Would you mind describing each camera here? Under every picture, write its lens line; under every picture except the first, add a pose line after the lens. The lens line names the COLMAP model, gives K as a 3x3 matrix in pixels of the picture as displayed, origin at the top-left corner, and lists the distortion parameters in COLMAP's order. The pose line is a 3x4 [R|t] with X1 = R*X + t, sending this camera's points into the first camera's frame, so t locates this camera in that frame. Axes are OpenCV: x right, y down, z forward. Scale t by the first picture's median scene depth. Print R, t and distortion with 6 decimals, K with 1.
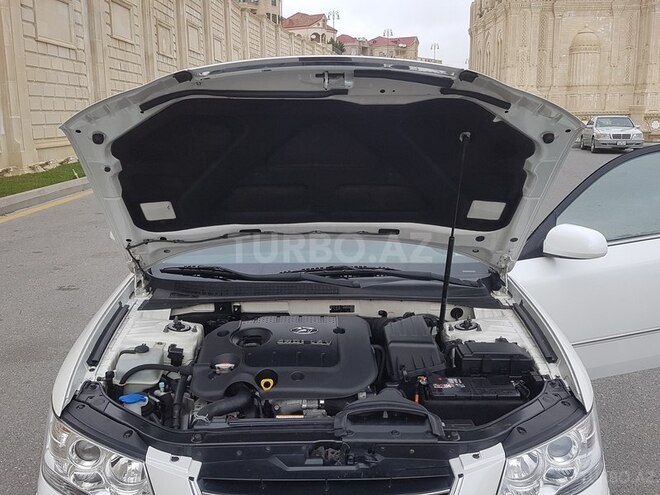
lens RADIAL K [[703.0, 0, 325.2], [0, 703.0, 248.7], [0, 0, 1]] dist [0.041855, 0.000000]
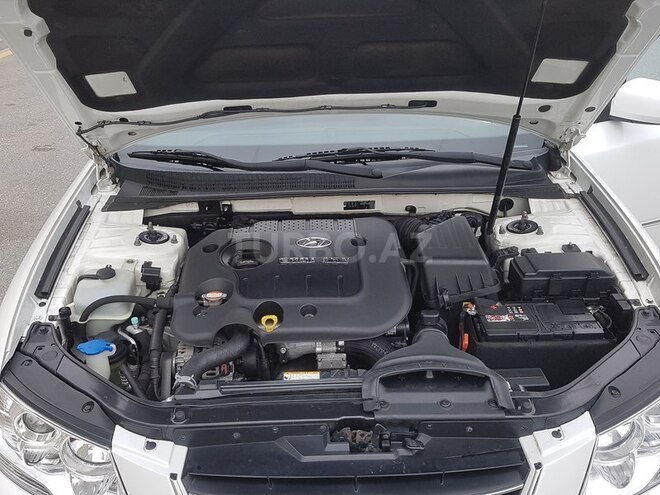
lens RADIAL K [[703.0, 0, 317.2], [0, 703.0, 263.8], [0, 0, 1]] dist [0.041855, 0.000000]
pose [[0.999623, -0.024453, -0.012482, -0.018184], [0.026791, 0.968138, 0.248980, -0.055530], [0.005997, -0.249220, 0.968428, 0.259256]]
